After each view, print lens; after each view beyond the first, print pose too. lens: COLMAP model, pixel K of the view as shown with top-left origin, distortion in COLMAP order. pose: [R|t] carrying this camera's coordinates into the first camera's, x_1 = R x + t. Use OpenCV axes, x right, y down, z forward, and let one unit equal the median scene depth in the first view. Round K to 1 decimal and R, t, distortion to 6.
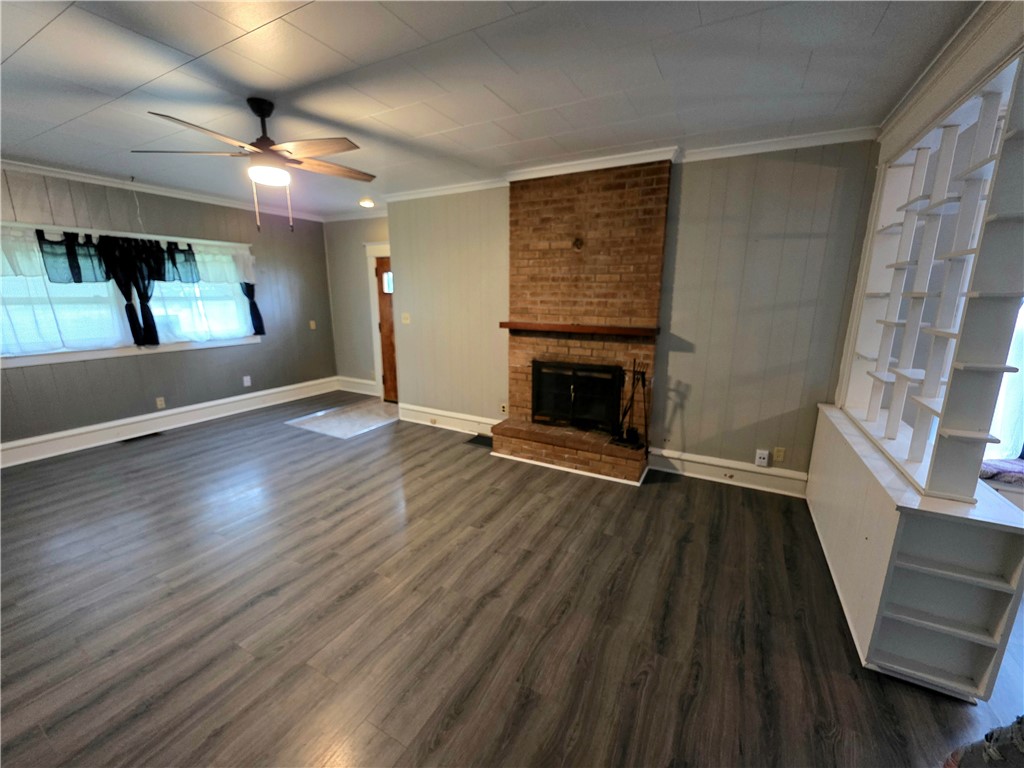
lens RADIAL K [[412.0, 0, 514.9], [0, 412.0, 384.0], [0, 0, 1]] dist [0.004095, 0.000427]
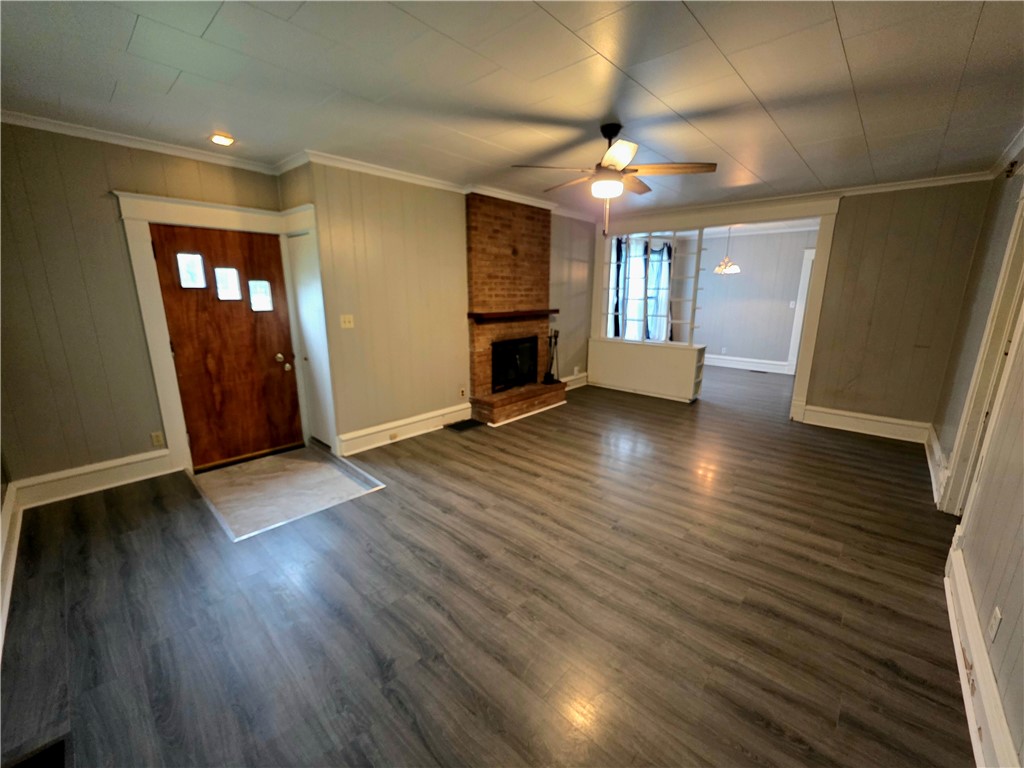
lens RADIAL K [[412.0, 0, 513.7], [0, 412.0, 384.2], [0, 0, 1]] dist [0.004095, 0.000427]
pose [[0.250311, -0.223542, 0.942005, -1.189276], [0.207398, 0.962773, 0.173360, -0.145650], [-0.945690, 0.151976, 0.287355, 0.631894]]
